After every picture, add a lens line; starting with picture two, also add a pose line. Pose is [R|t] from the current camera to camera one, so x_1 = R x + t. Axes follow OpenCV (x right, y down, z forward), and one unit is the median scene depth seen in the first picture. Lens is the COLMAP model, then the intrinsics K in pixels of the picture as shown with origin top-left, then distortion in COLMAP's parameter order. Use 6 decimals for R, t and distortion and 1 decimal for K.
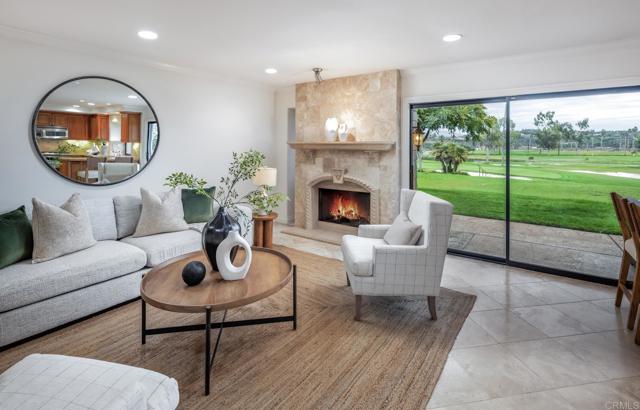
lens RADIAL K [[308.8, 0, 316.5], [0, 308.8, 185.8], [0, 0, 1]] dist [0.000487, 0.000085]
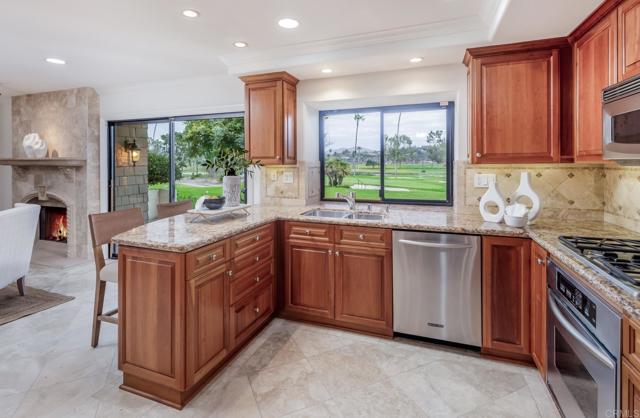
lens RADIAL K [[313.0, 0, 322.1], [0, 313.0, 193.0], [0, 0, 1]] dist [-0.000605, -0.000532]
pose [[0.962769, -0.031757, 0.268452, 0.607028], [0.039149, 0.998986, -0.022226, 0.022491], [-0.267474, 0.031909, 0.963036, -0.166226]]
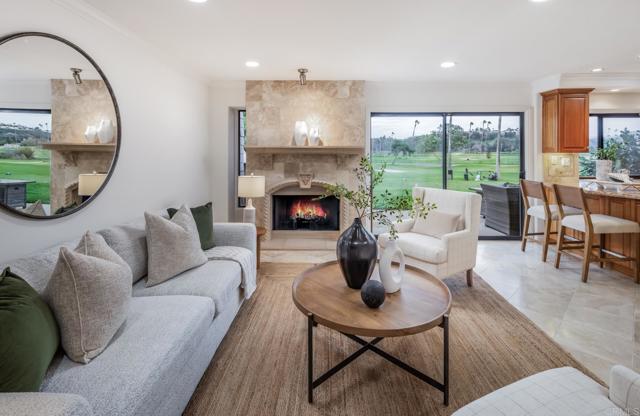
lens RADIAL K [[313.0, 0, 322.1], [0, 313.0, 192.0], [0, 0, 1]] dist [-0.000605, -0.000532]
pose [[0.820557, -0.078279, 0.566179, -0.442799], [0.074453, 0.996776, 0.029909, -0.021615], [-0.566695, 0.017612, 0.823740, 0.147354]]
